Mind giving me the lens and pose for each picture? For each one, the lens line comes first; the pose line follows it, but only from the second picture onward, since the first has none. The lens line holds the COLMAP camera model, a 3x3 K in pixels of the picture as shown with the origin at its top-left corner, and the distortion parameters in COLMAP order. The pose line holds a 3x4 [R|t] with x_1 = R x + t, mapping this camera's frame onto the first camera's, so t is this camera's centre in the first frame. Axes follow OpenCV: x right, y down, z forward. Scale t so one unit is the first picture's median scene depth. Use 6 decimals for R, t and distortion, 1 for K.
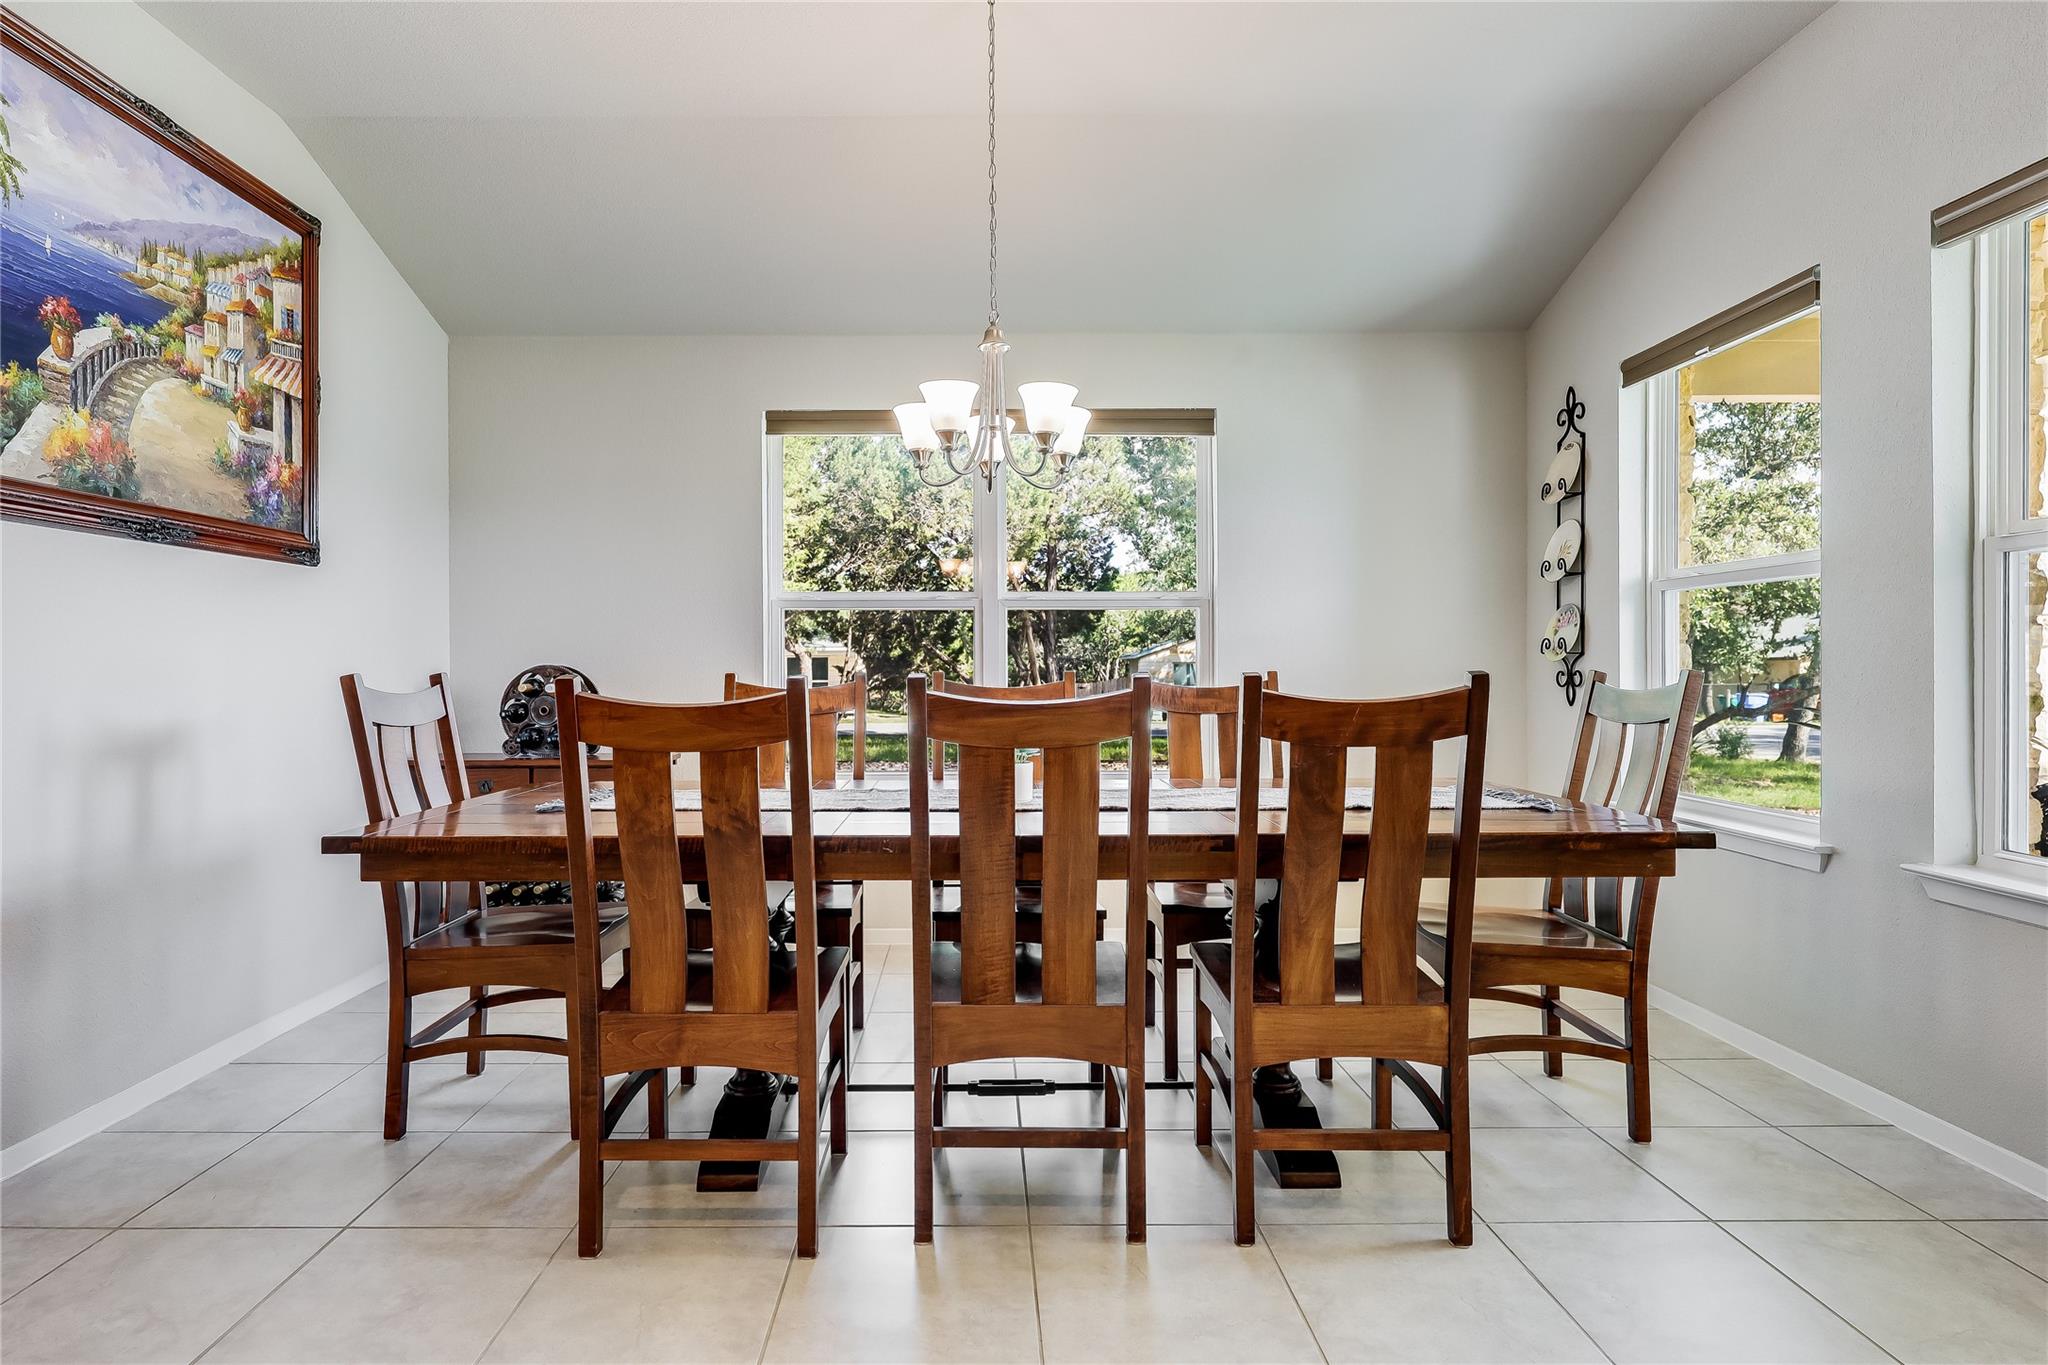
lens RADIAL K [[1113.5, 0, 1024.0], [0, 1113.5, 666.8], [0, 0, 1]] dist [-0.016642, 0.000708]
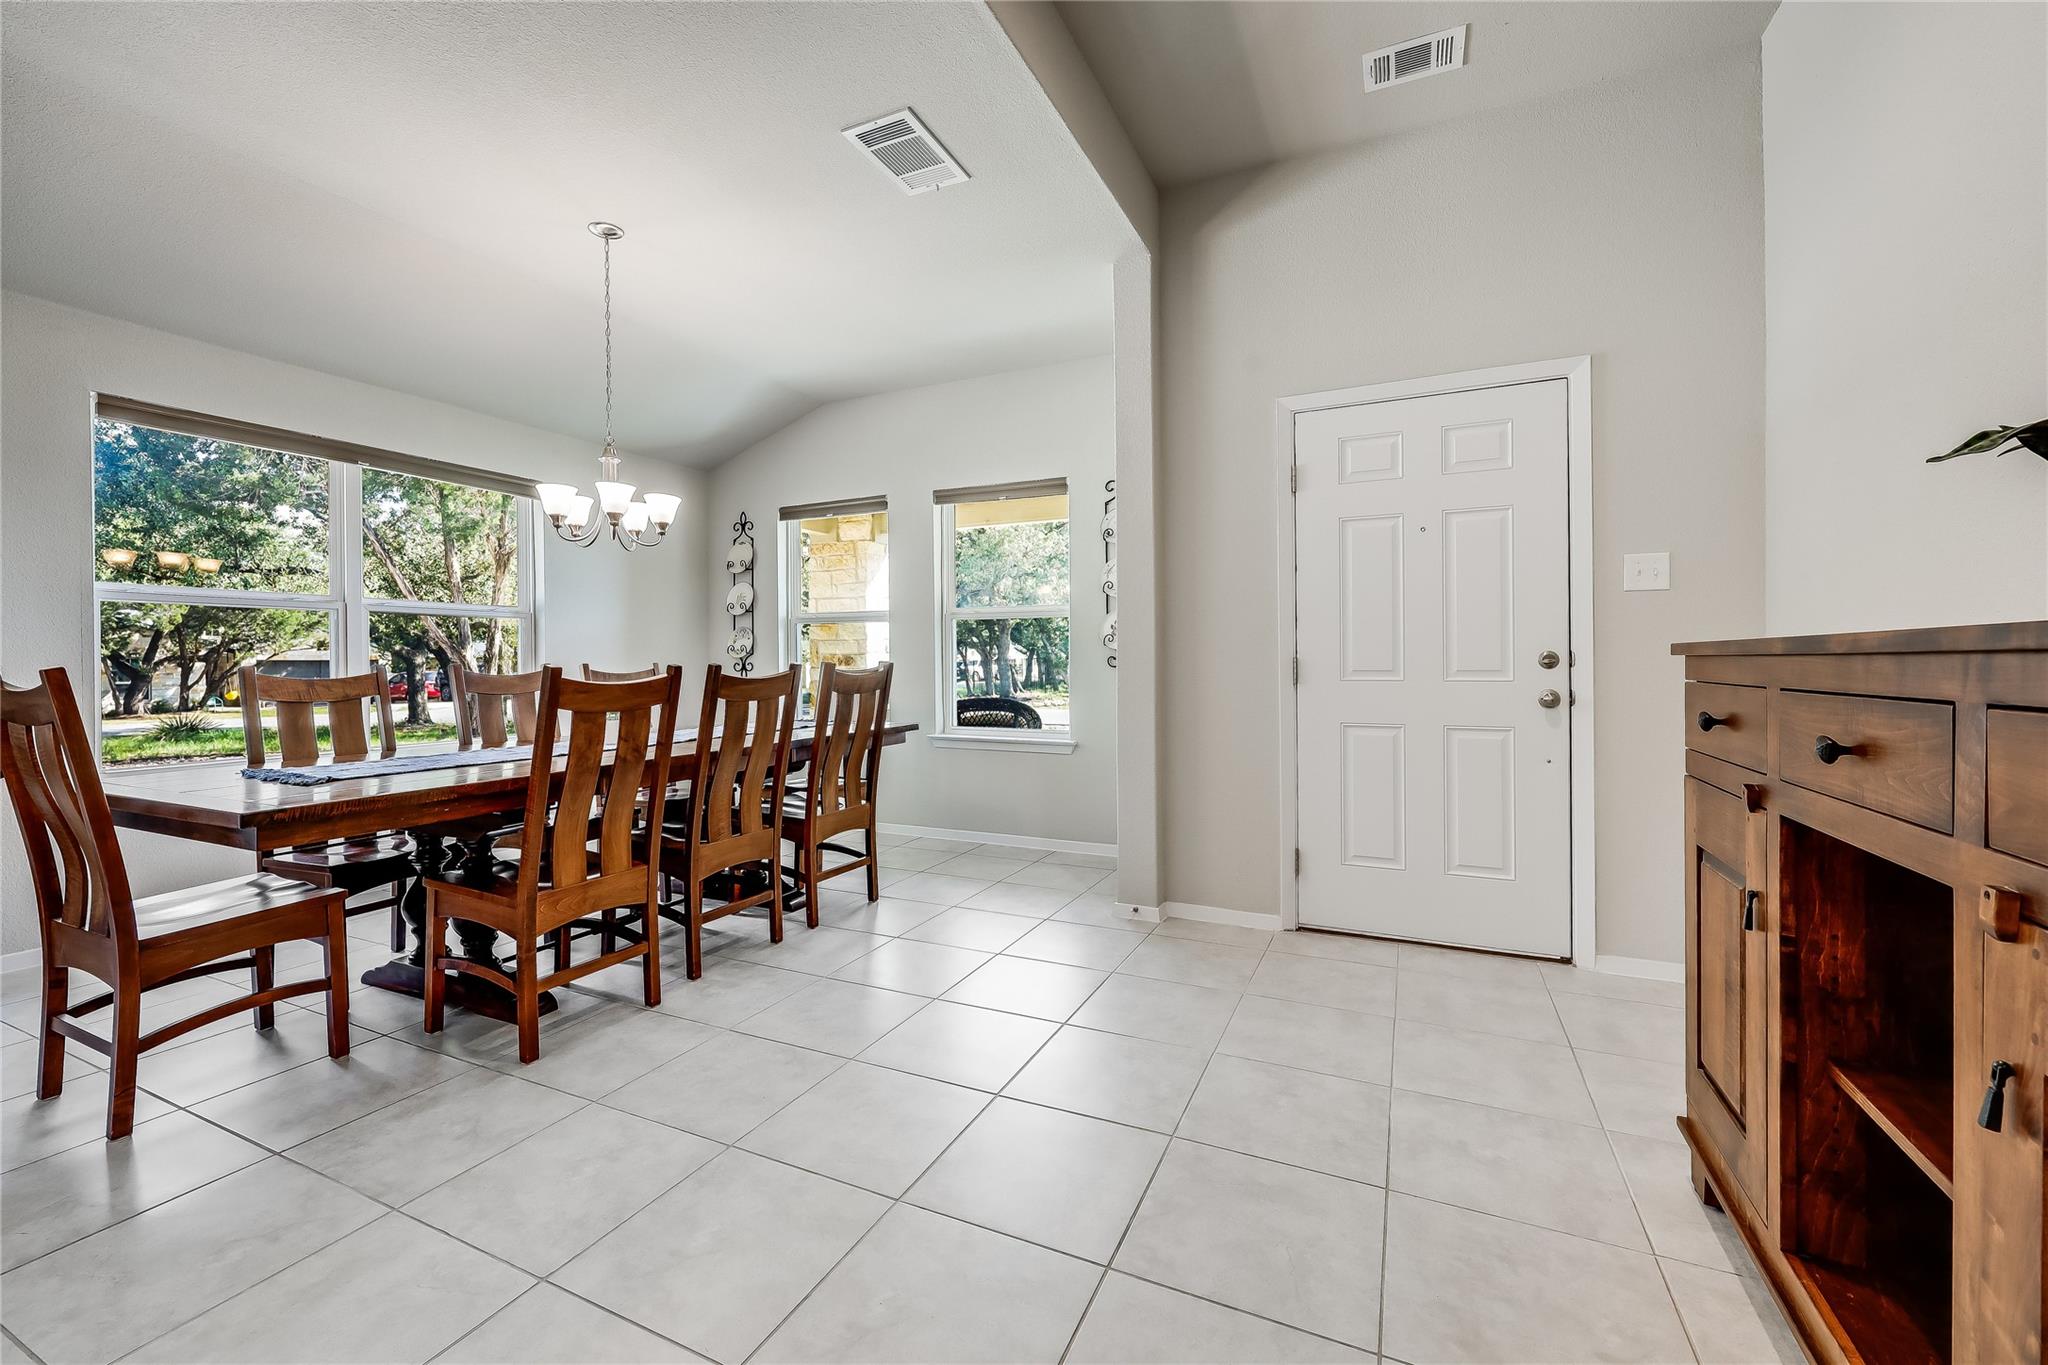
lens RADIAL K [[834.8, 0, 1028.0], [0, 834.8, 672.3], [0, 0, 1]] dist [-0.007820, -0.000222]
pose [[0.407890, -0.010501, 0.912971, -0.627233], [-0.002360, 0.999918, 0.012556, 0.001359], [-0.913028, -0.007276, 0.407832, -0.025317]]
